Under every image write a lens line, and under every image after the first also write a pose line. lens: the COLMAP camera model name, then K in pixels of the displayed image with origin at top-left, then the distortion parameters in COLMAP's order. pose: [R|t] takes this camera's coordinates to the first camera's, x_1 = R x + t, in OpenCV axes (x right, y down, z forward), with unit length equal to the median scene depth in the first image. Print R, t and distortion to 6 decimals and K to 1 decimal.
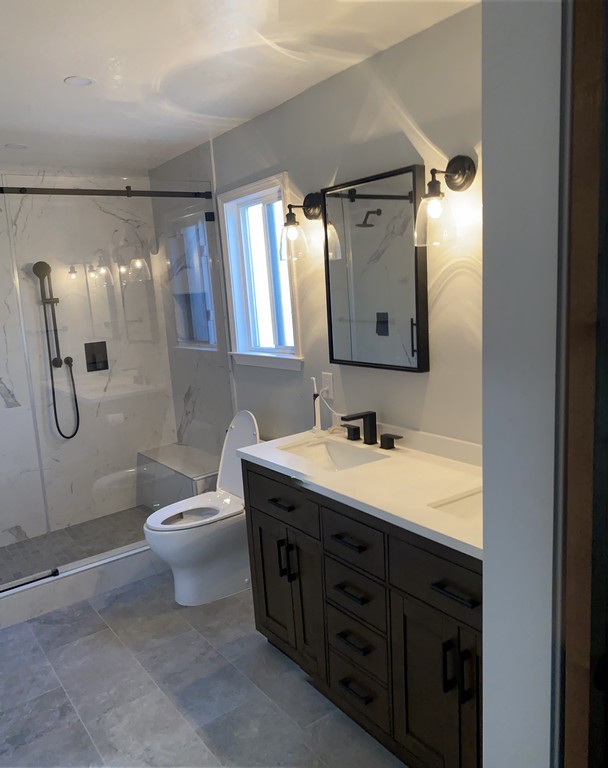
lens RADIAL K [[610.6, 0, 302.6], [0, 610.6, 354.0], [0, 0, 1]] dist [0.043128, -0.056065]
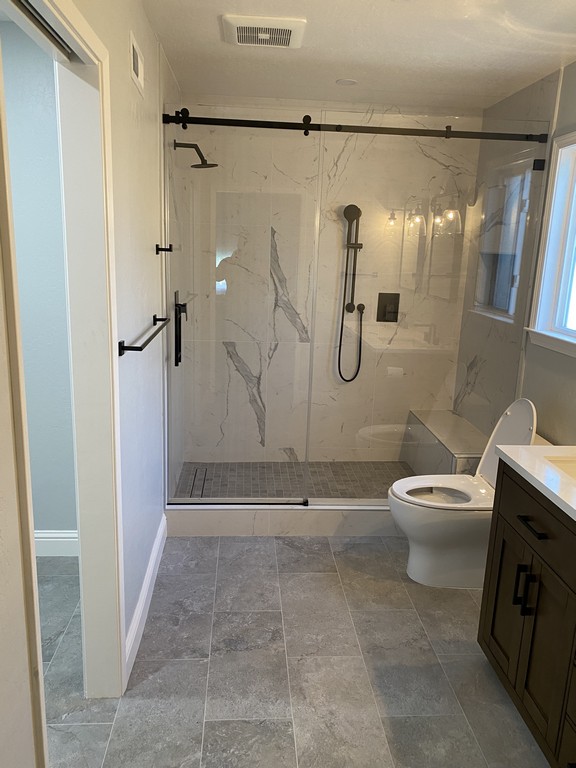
lens RADIAL K [[589.6, 0, 286.8], [0, 589.6, 379.6], [0, 0, 1]] dist [0.041241, -0.044362]
pose [[0.843209, 0.223451, -0.488947, 0.021809], [-0.160586, 0.972690, 0.167588, -0.018247], [0.513041, -0.062794, 0.856064, 0.103712]]
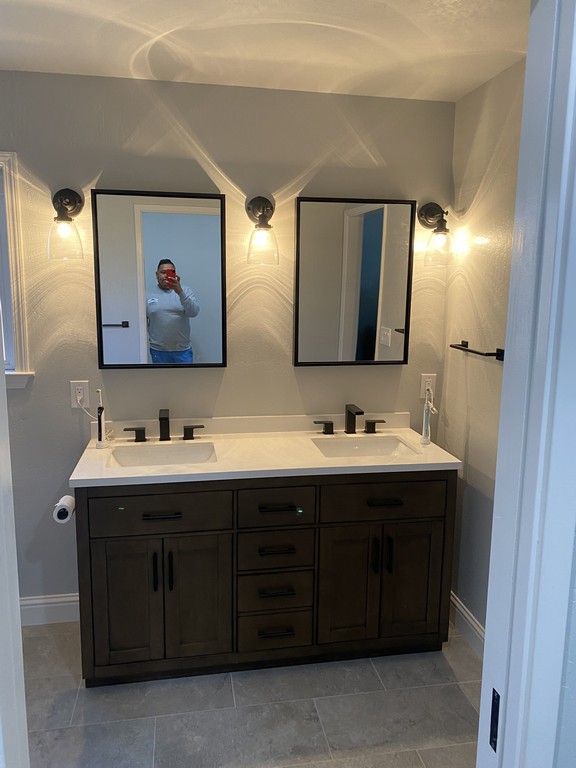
lens RADIAL K [[589.5, 0, 285.1], [0, 589.5, 372.6], [0, 0, 1]] dist [0.040228, -0.041380]
pose [[0.429643, -0.055472, 0.901293, -0.516466], [0.053888, 0.997908, 0.035730, -0.003254], [-0.901390, 0.033217, 0.431733, 0.266220]]
